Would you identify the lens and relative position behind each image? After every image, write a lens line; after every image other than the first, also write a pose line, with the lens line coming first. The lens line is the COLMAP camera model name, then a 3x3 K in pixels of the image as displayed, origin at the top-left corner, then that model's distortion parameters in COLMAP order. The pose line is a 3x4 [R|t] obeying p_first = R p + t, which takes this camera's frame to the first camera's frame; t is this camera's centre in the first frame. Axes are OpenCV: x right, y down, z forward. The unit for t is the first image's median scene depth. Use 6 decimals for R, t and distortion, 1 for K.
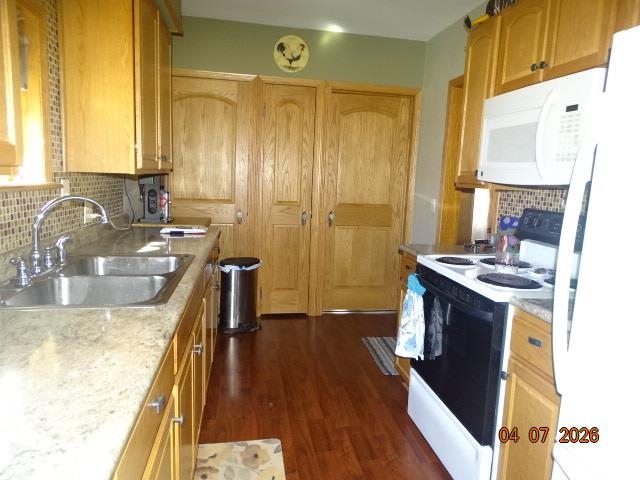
lens RADIAL K [[445.5, 0, 319.3], [0, 445.5, 239.7], [0, 0, 1]] dist [-0.018654, 0.001042]
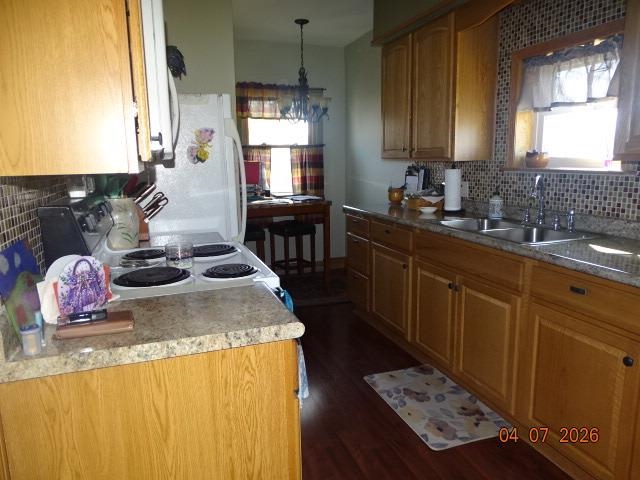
lens RADIAL K [[445.5, 0, 318.9], [0, 445.5, 241.7], [0, 0, 1]] dist [-0.018654, 0.001042]
pose [[-0.986109, 0.017658, -0.165160, 0.307777], [-0.034581, 0.950720, 0.308117, -0.246693], [0.162461, 0.309548, -0.936903, 1.828282]]
